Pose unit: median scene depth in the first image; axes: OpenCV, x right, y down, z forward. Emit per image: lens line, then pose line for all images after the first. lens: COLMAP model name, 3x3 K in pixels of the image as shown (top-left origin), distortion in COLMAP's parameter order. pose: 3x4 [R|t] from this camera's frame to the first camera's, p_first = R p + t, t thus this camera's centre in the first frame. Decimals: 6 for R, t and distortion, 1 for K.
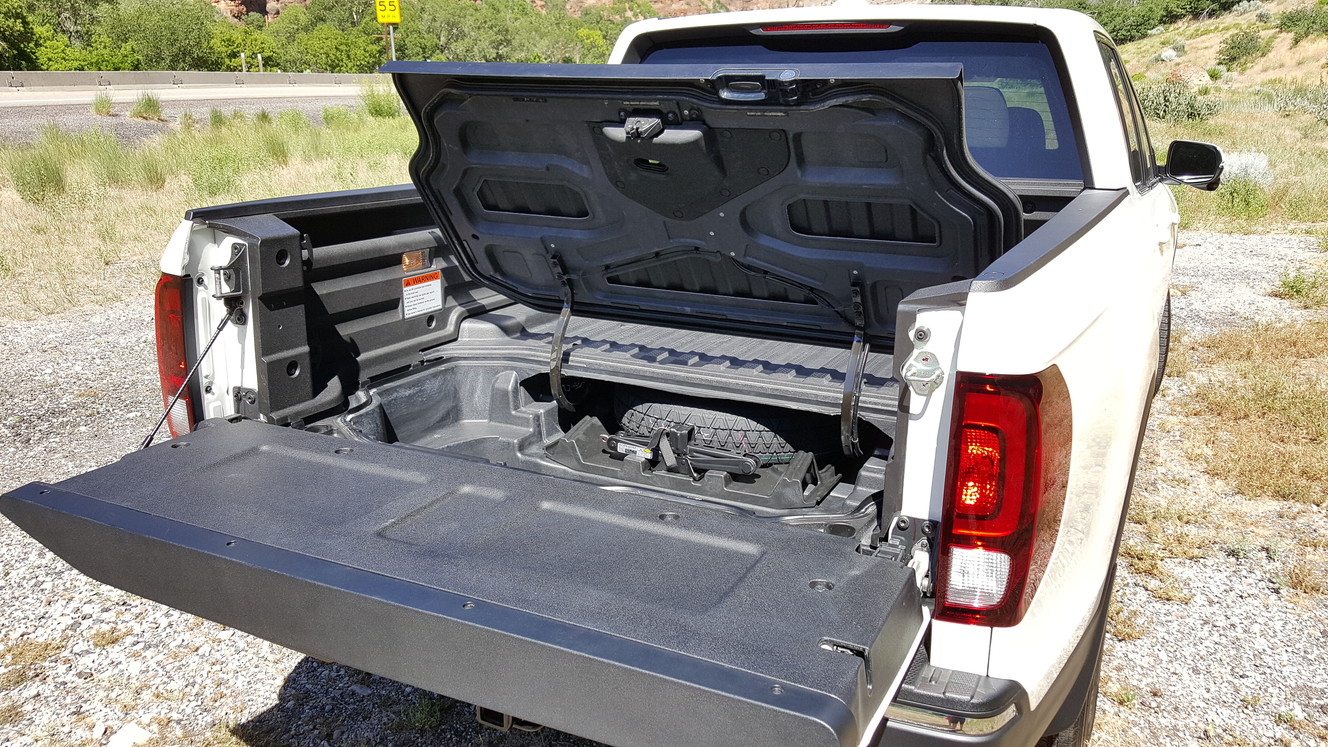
lens RADIAL K [[1053.1, 0, 653.1], [0, 1053.1, 380.7], [0, 0, 1]] dist [0.084682, -0.119787]
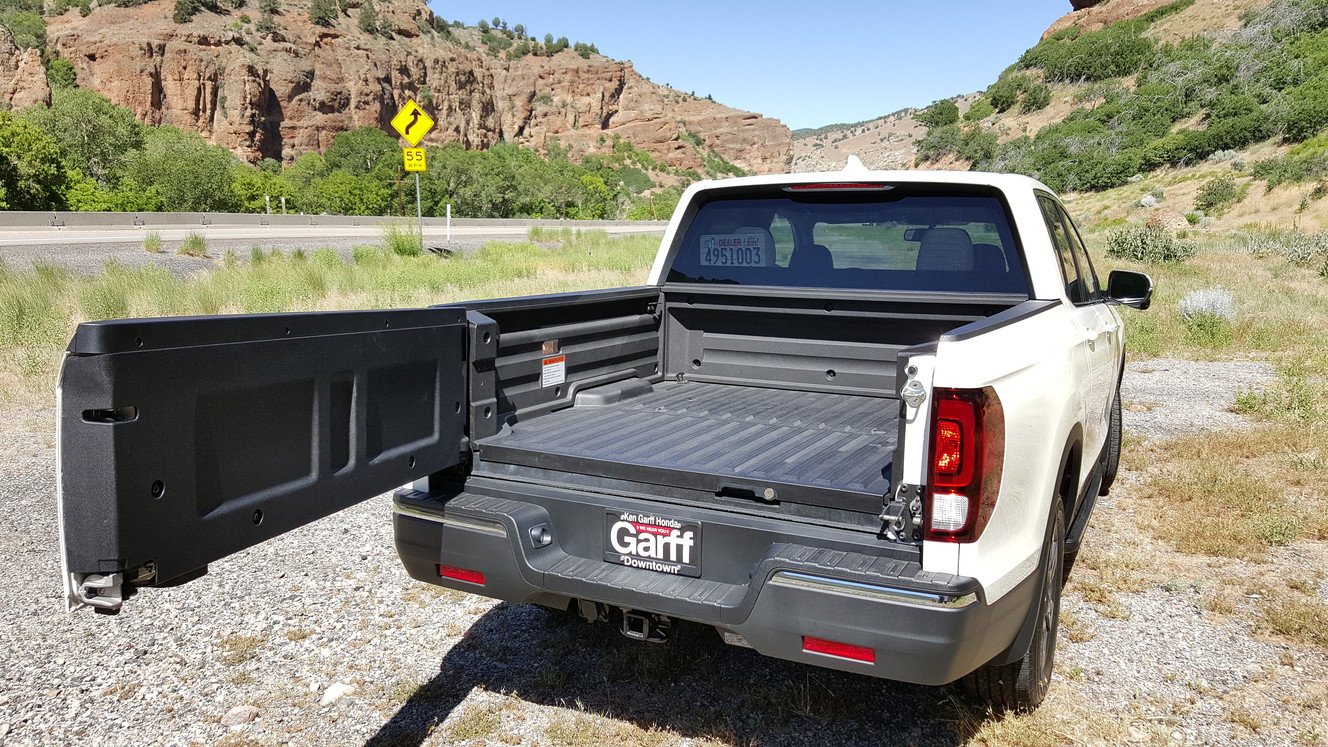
lens RADIAL K [[1032.9, 0, 638.3], [0, 1032.9, 384.2], [0, 0, 1]] dist [0.145169, -0.225952]
pose [[0.999918, 0.005740, -0.011425, -0.080503], [-0.007089, 0.992541, -0.121702, 0.090303], [0.010641, 0.121773, 0.992501, -0.319130]]
